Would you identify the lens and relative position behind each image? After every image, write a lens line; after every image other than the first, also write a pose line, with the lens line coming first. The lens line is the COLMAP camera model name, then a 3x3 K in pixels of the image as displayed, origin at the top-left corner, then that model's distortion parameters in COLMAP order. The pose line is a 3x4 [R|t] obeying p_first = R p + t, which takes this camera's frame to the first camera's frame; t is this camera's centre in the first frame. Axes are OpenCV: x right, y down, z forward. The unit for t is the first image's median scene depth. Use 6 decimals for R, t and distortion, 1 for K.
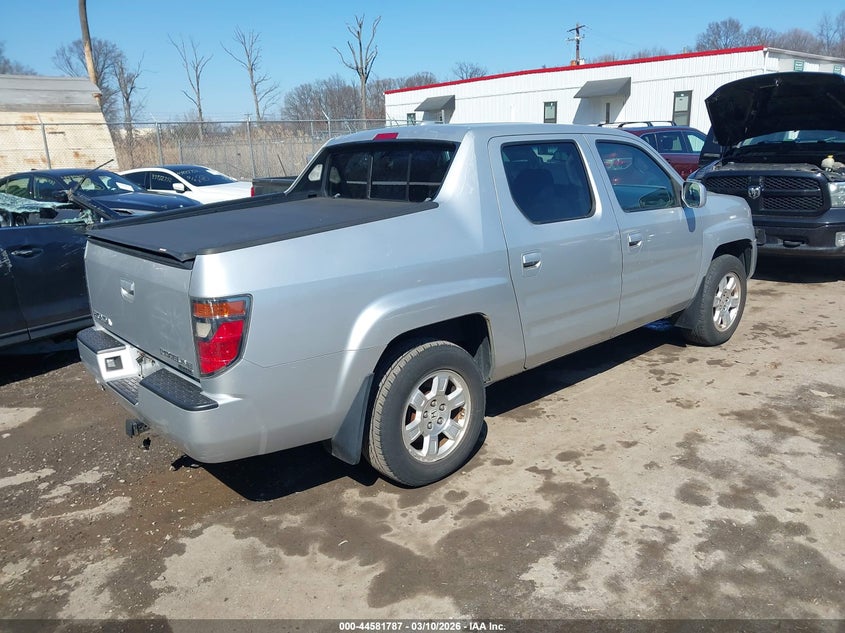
lens RADIAL K [[668.0, 0, 419.6], [0, 668.0, 318.1], [0, 0, 1]] dist [0.022166, -0.003547]
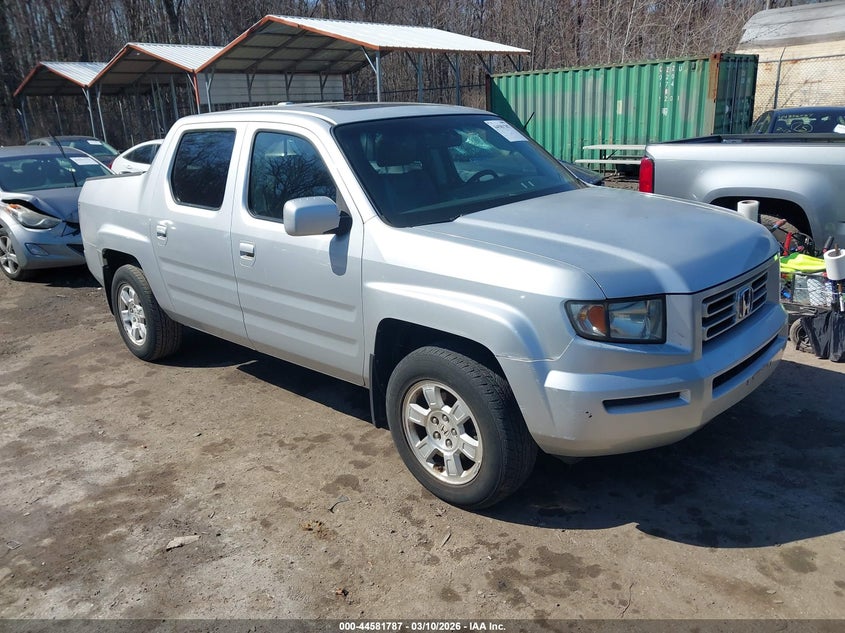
lens RADIAL K [[668.0, 0, 419.6], [0, 668.0, 318.1], [0, 0, 1]] dist [0.022166, -0.003547]
pose [[0.073631, 0.325192, -0.942777, 1.184048], [-0.201395, 0.930715, 0.305303, -0.343830], [0.976739, 0.167391, 0.134022, 1.128944]]
